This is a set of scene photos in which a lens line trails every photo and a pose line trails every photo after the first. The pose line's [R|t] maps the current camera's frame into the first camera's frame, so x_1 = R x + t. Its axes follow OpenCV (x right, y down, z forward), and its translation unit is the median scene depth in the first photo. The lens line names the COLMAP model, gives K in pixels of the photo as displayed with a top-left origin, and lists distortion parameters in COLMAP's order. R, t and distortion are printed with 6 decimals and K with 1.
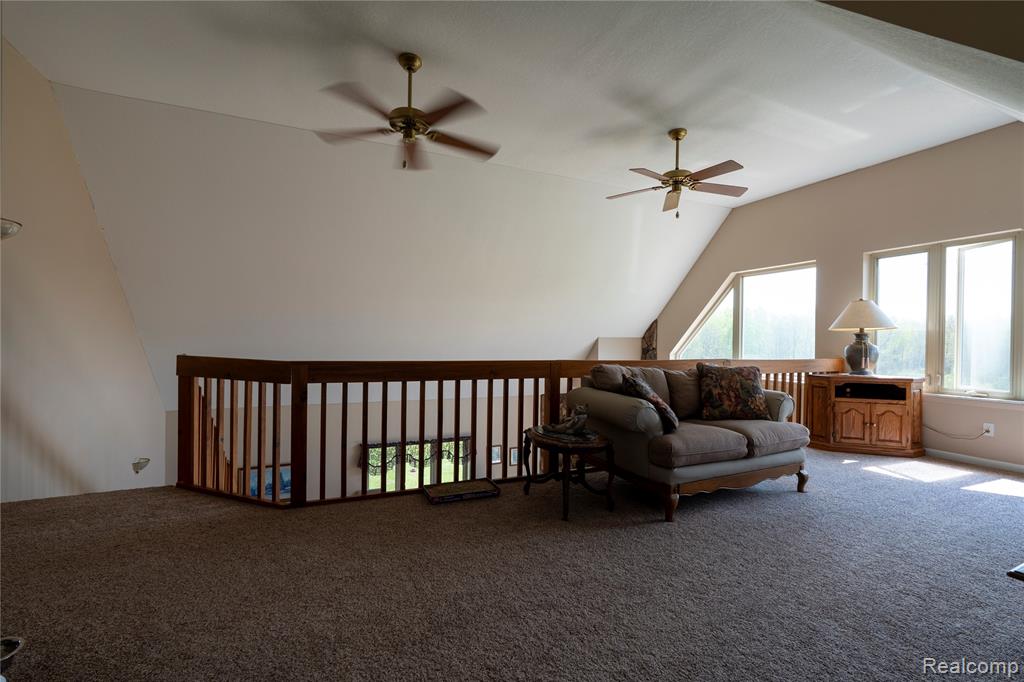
lens RADIAL K [[444.8, 0, 513.1], [0, 444.8, 341.9], [0, 0, 1]] dist [-0.004221, -0.000029]
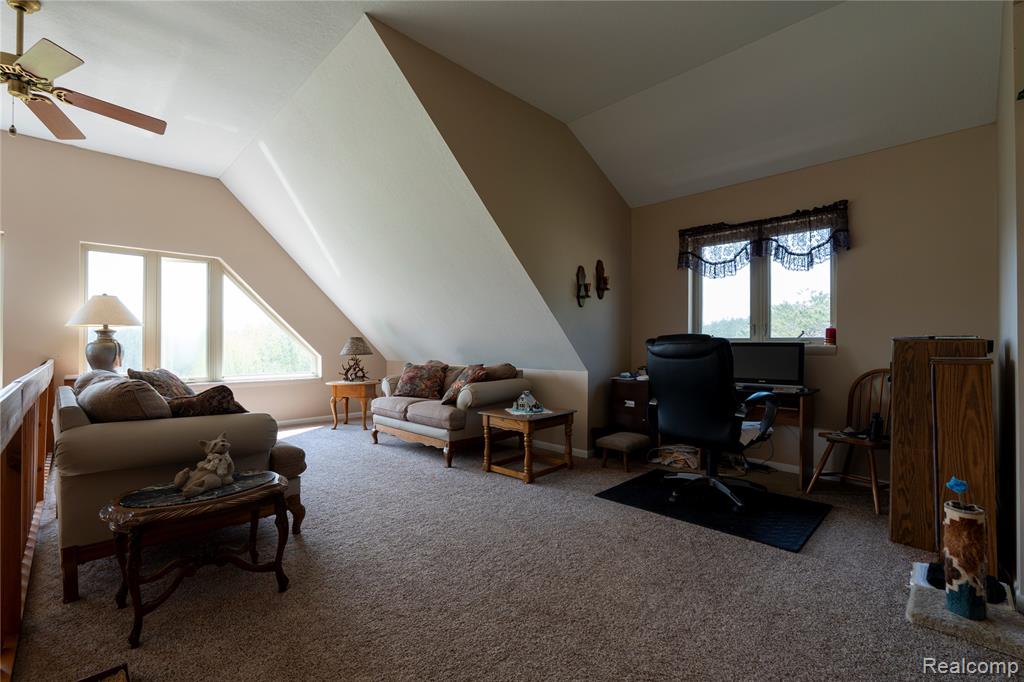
lens RADIAL K [[444.8, 0, 513.1], [0, 444.8, 341.9], [0, 0, 1]] dist [-0.004221, -0.000029]
pose [[-0.348542, -0.008904, 0.937251, -0.400418], [-0.002286, 0.999960, 0.008650, -0.005389], [-0.937290, 0.000873, -0.348548, 0.527428]]
